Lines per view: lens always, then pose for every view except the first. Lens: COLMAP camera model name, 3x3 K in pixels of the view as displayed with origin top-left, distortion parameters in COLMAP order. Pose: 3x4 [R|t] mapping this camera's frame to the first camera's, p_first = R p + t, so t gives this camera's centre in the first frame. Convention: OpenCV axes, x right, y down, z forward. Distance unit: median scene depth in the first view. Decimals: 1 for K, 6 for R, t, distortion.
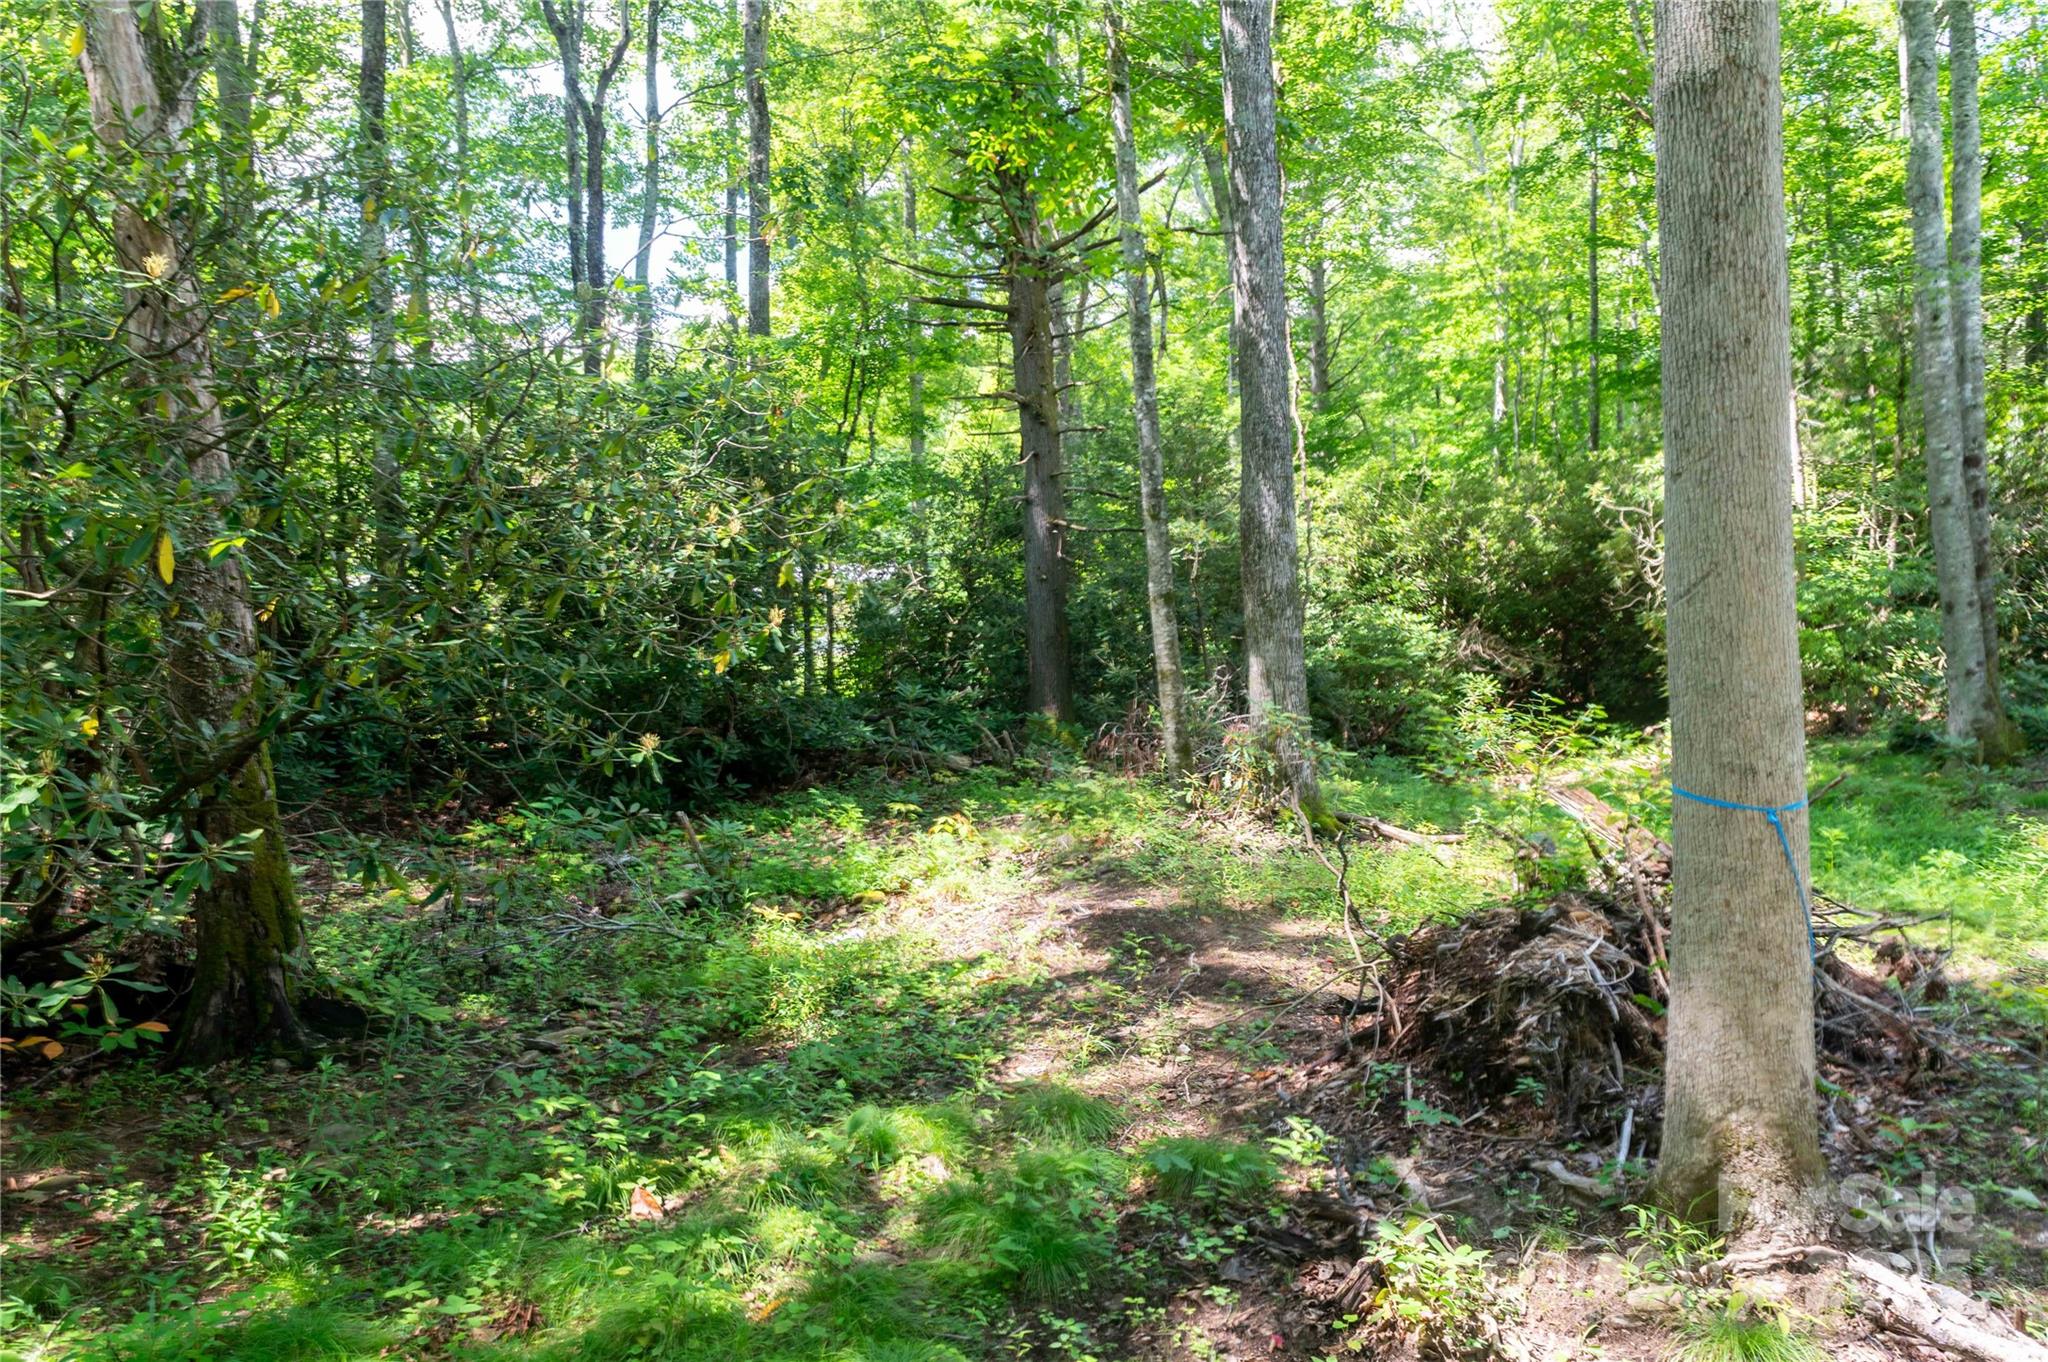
lens RADIAL K [[1375.9, 0, 1024.3], [0, 1375.9, 688.1], [0, 0, 1]] dist [0.003742, -0.003477]
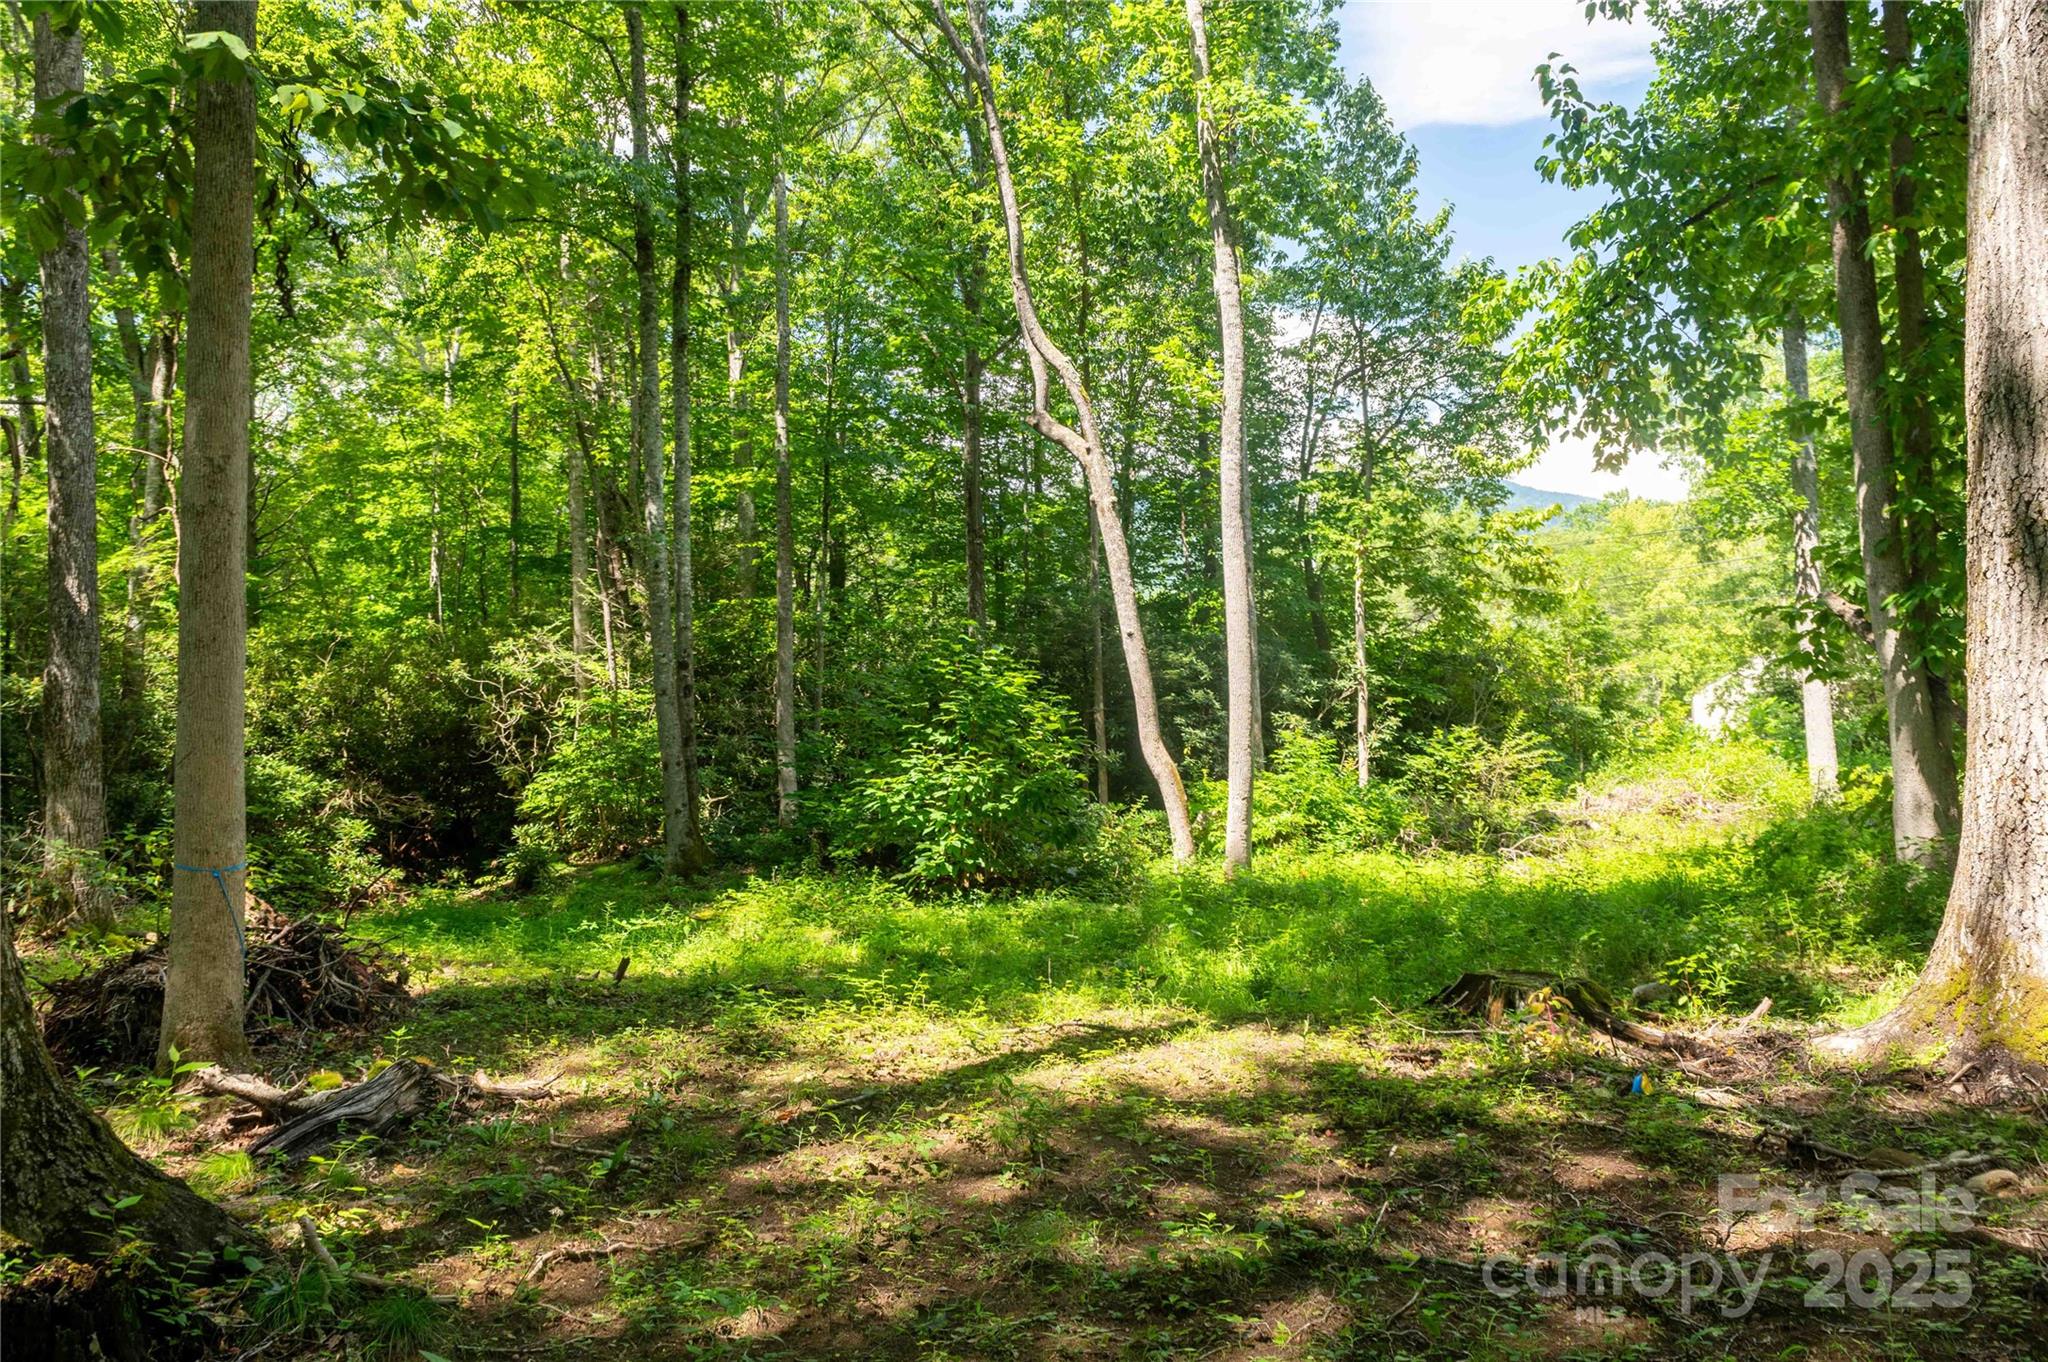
lens RADIAL K [[1375.9, 0, 1024.3], [0, 1375.9, 688.1], [0, 0, 1]] dist [0.003742, -0.003477]
pose [[0.765974, 0.051936, 0.640770, 0.012800], [0.017830, 0.994632, -0.101931, 0.004431], [-0.642624, 0.089502, 0.760936, -0.124002]]
